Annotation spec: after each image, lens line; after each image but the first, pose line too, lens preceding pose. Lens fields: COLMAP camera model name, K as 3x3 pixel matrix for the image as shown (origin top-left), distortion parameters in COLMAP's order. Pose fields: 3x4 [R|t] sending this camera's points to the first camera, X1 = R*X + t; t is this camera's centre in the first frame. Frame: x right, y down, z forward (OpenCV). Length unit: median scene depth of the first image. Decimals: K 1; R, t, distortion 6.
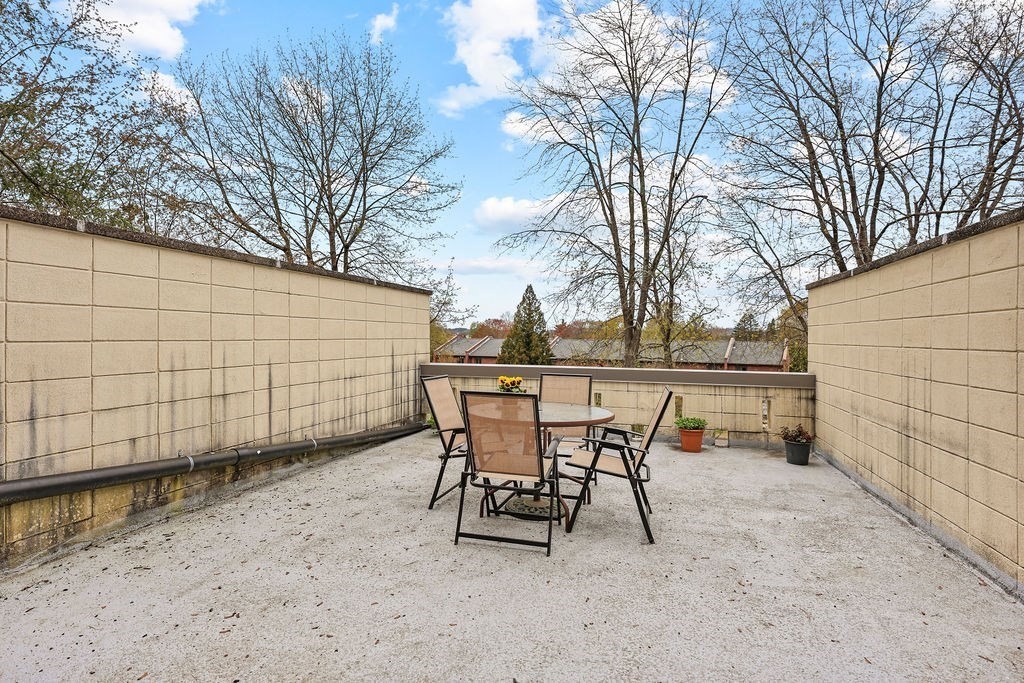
lens RADIAL K [[511.8, 0, 509.7], [0, 511.8, 338.5], [0, 0, 1]] dist [0.002773, 0.000294]
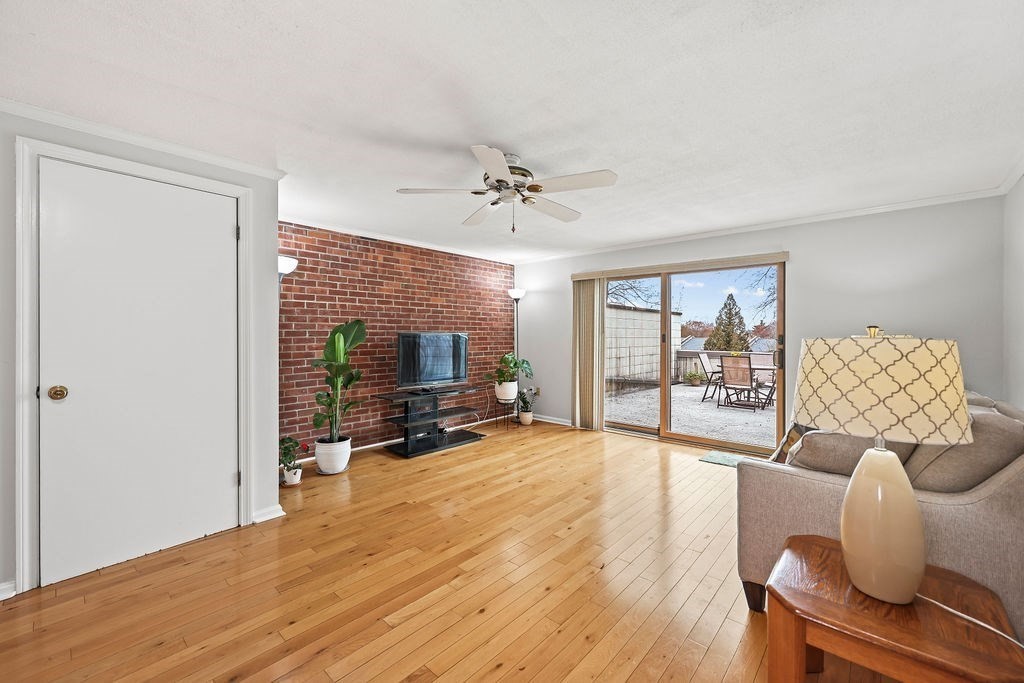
lens RADIAL K [[415.0, 0, 516.6], [0, 415.0, 334.9], [0, 0, 1]] dist [0.000516, -0.000322]
pose [[0.908913, -0.000696, -0.416985, -0.089513], [-0.001769, 0.999983, -0.005526, 0.000961], [0.416981, 0.005760, 0.908897, -0.891366]]
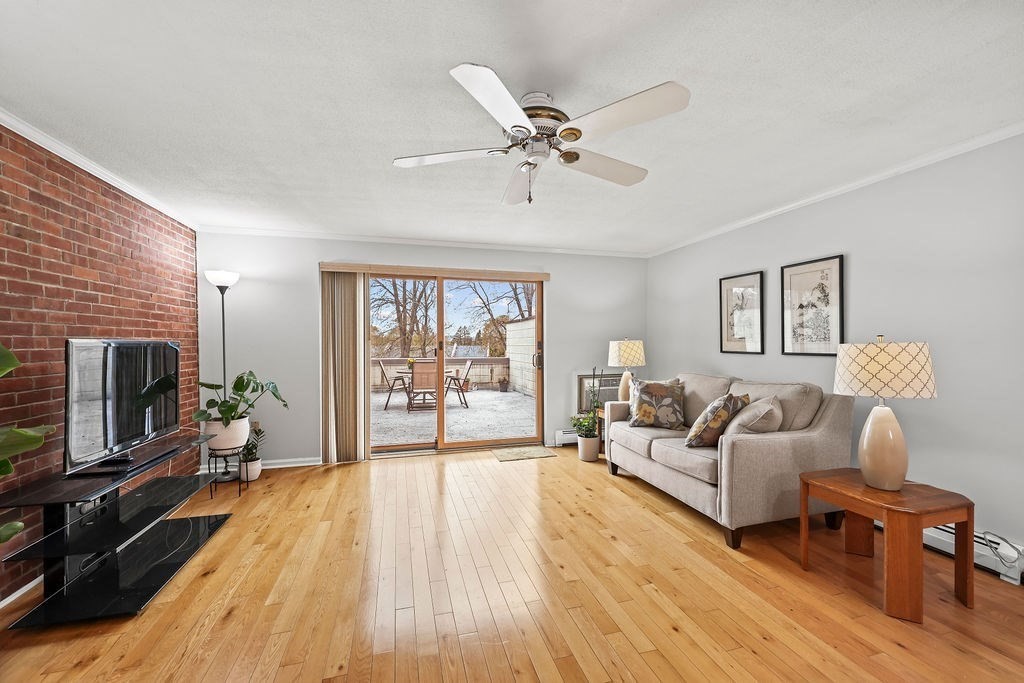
lens RADIAL K [[415.0, 0, 519.7], [0, 415.0, 347.9], [0, 0, 1]] dist [0.000516, -0.000322]
pose [[0.840144, -0.016060, 0.542125, -0.473589], [0.010917, 0.999860, 0.012702, -0.001600], [-0.542253, -0.004753, 0.840202, -0.756902]]
